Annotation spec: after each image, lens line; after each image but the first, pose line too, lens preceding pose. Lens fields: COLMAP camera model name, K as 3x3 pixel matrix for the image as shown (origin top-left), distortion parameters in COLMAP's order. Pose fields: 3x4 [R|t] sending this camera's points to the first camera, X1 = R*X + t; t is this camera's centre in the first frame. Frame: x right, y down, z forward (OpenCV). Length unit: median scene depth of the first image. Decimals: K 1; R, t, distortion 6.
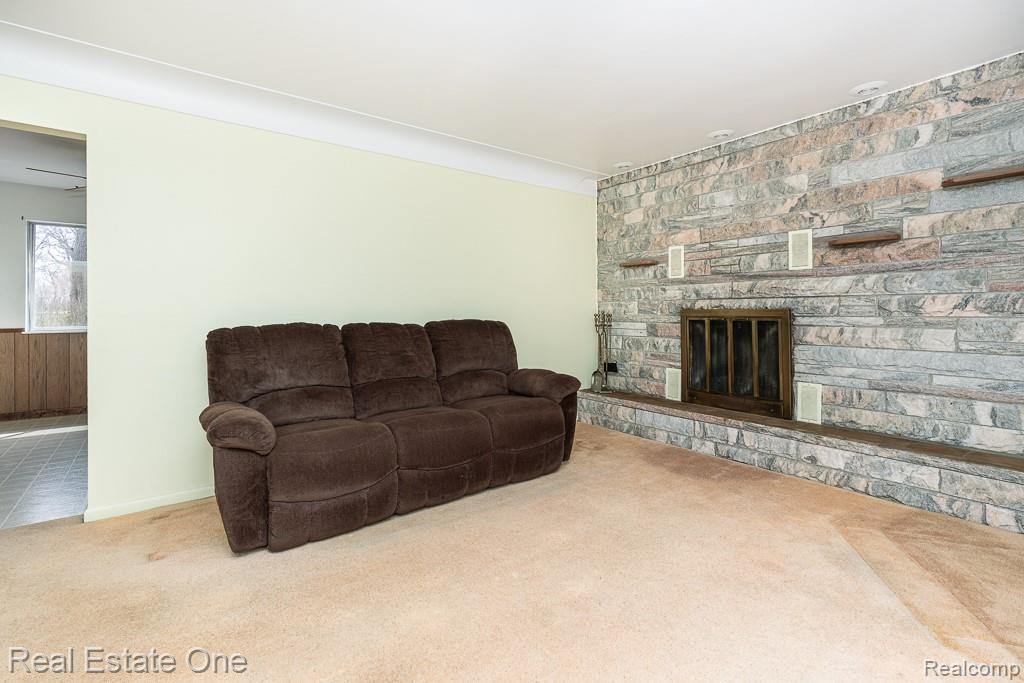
lens RADIAL K [[471.3, 0, 502.2], [0, 471.3, 311.5], [0, 0, 1]] dist [0.000803, 0.000555]
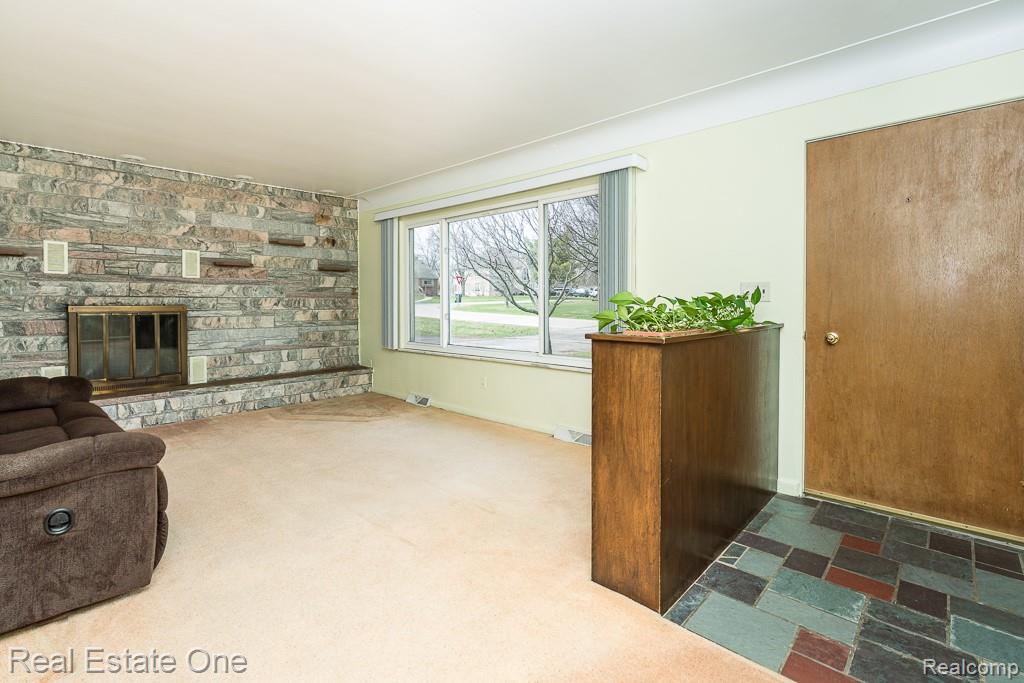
lens RADIAL K [[471.3, 0, 508.6], [0, 471.3, 310.0], [0, 0, 1]] dist [0.000803, 0.000555]
pose [[-0.175291, -0.007466, 0.984488, -0.934994], [0.005010, 0.999952, 0.008476, 0.000922], [-0.984504, 0.006418, -0.175245, 0.304784]]
